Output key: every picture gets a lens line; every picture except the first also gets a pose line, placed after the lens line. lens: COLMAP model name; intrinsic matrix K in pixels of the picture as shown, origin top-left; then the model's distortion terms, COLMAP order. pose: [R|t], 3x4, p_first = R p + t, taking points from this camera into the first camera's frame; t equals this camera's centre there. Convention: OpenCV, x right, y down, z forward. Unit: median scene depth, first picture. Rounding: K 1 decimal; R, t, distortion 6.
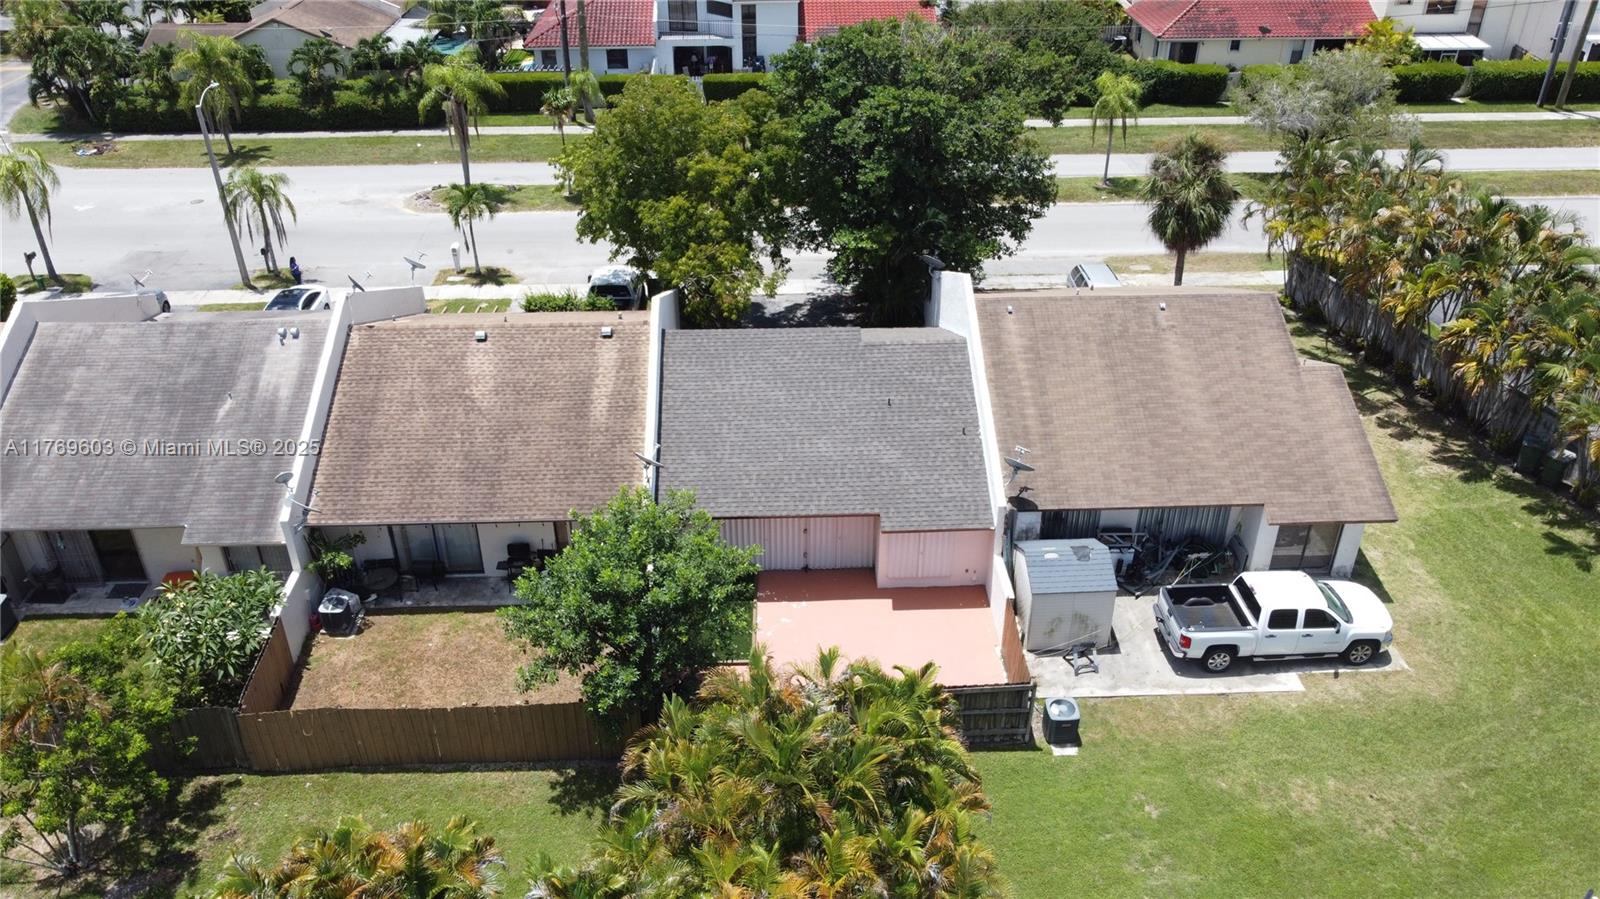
lens RADIAL K [[1202.2, 0, 794.7], [0, 1202.2, 445.4], [0, 0, 1]] dist [0.001694, -0.005865]
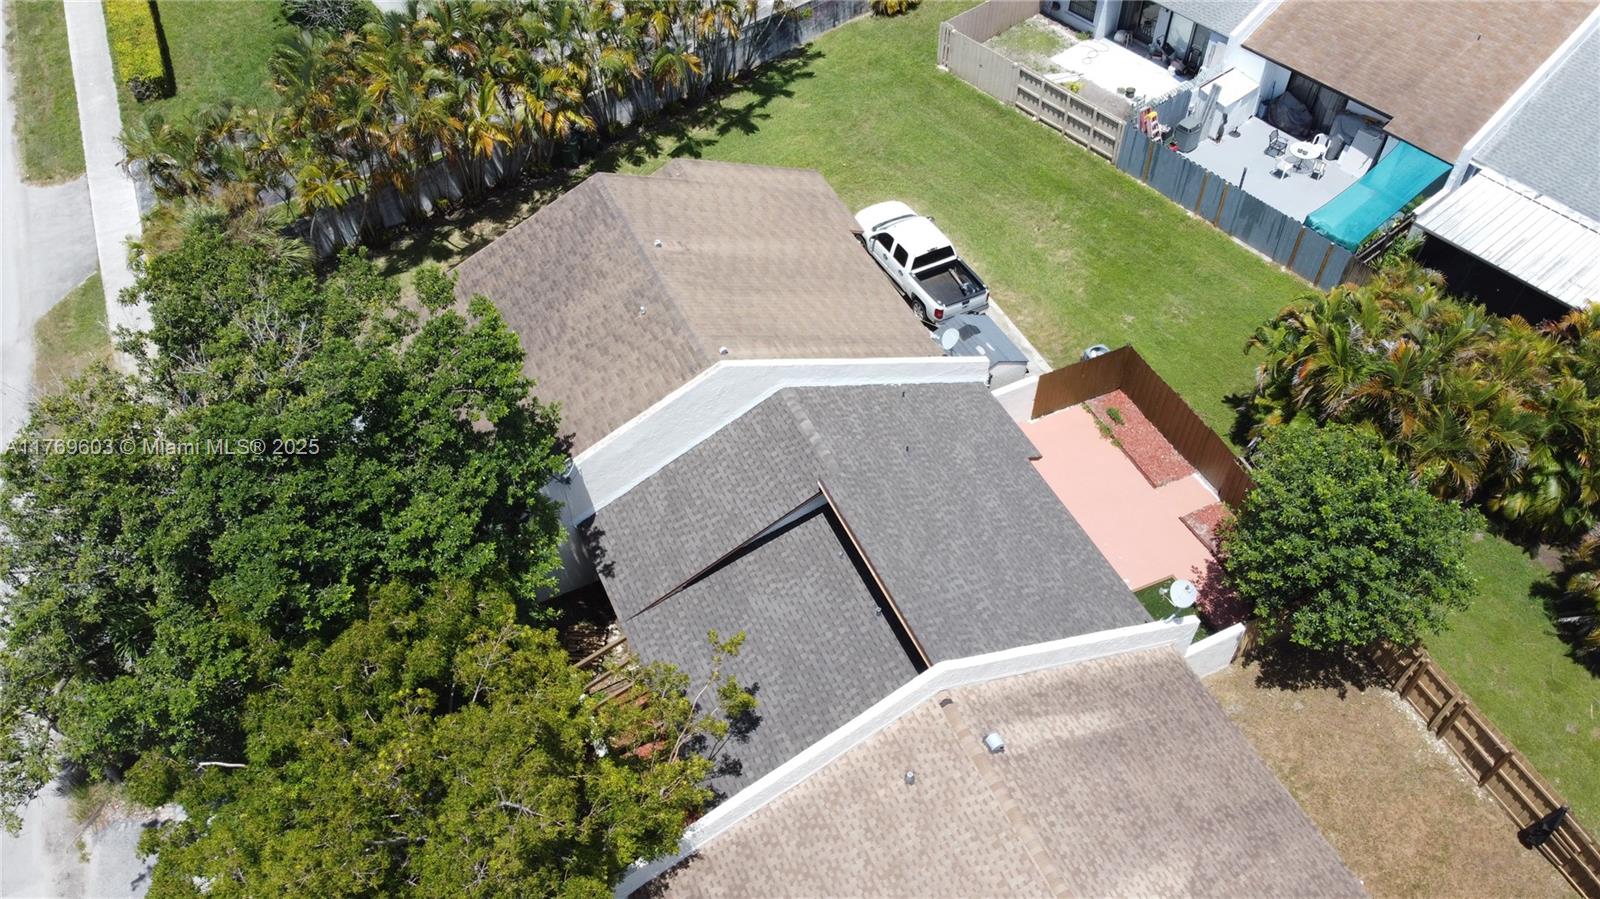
lens RADIAL K [[1202.2, 0, 794.7], [0, 1202.2, 445.4], [0, 0, 1]] dist [0.001694, -0.005865]
pose [[-0.397280, -0.685696, 0.609910, -0.419090], [0.493490, 0.400708, 0.771946, -0.750251], [-0.773716, 0.607663, 0.179190, 0.907228]]
